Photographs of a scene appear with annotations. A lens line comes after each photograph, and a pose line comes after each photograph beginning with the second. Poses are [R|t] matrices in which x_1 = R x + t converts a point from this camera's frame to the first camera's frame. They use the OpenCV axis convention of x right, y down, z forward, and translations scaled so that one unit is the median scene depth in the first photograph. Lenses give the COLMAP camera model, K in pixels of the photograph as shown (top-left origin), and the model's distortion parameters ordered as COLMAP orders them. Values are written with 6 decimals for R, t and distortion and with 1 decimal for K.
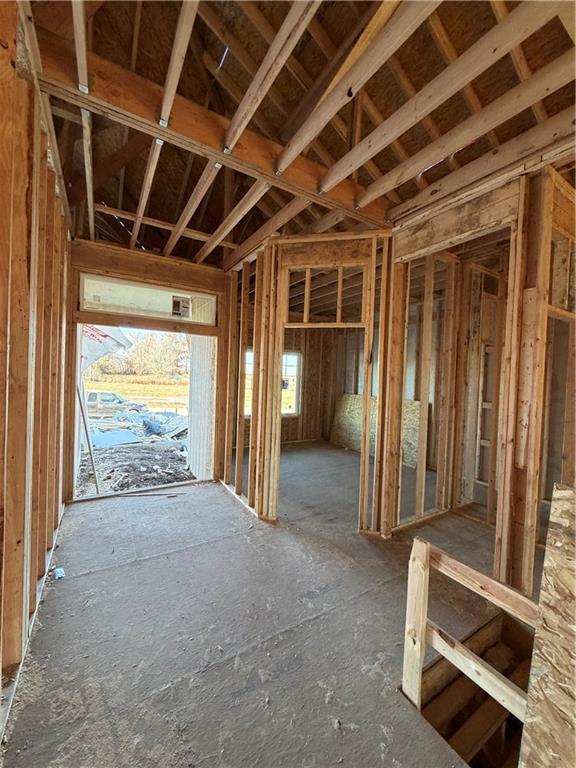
lens RADIAL K [[306.4, 0, 288.2], [0, 306.4, 381.1], [0, 0, 1]] dist [-0.000316, 0.000232]
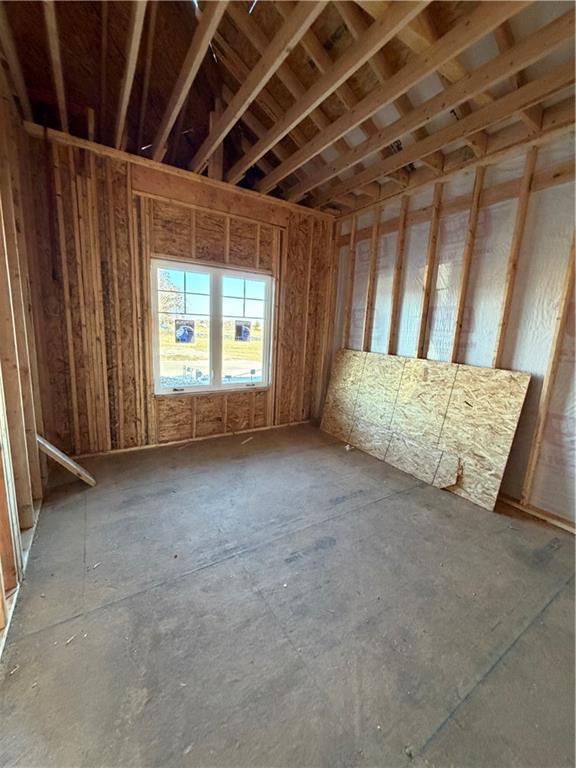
lens RADIAL K [[306.4, 0, 288.2], [0, 306.4, 381.1], [0, 0, 1]] dist [-0.000316, 0.000232]
pose [[0.999852, 0.008136, 0.015157, 0.064102], [-0.010473, 0.986870, 0.161179, 0.006798], [-0.013647, -0.161314, 0.986809, 0.420166]]
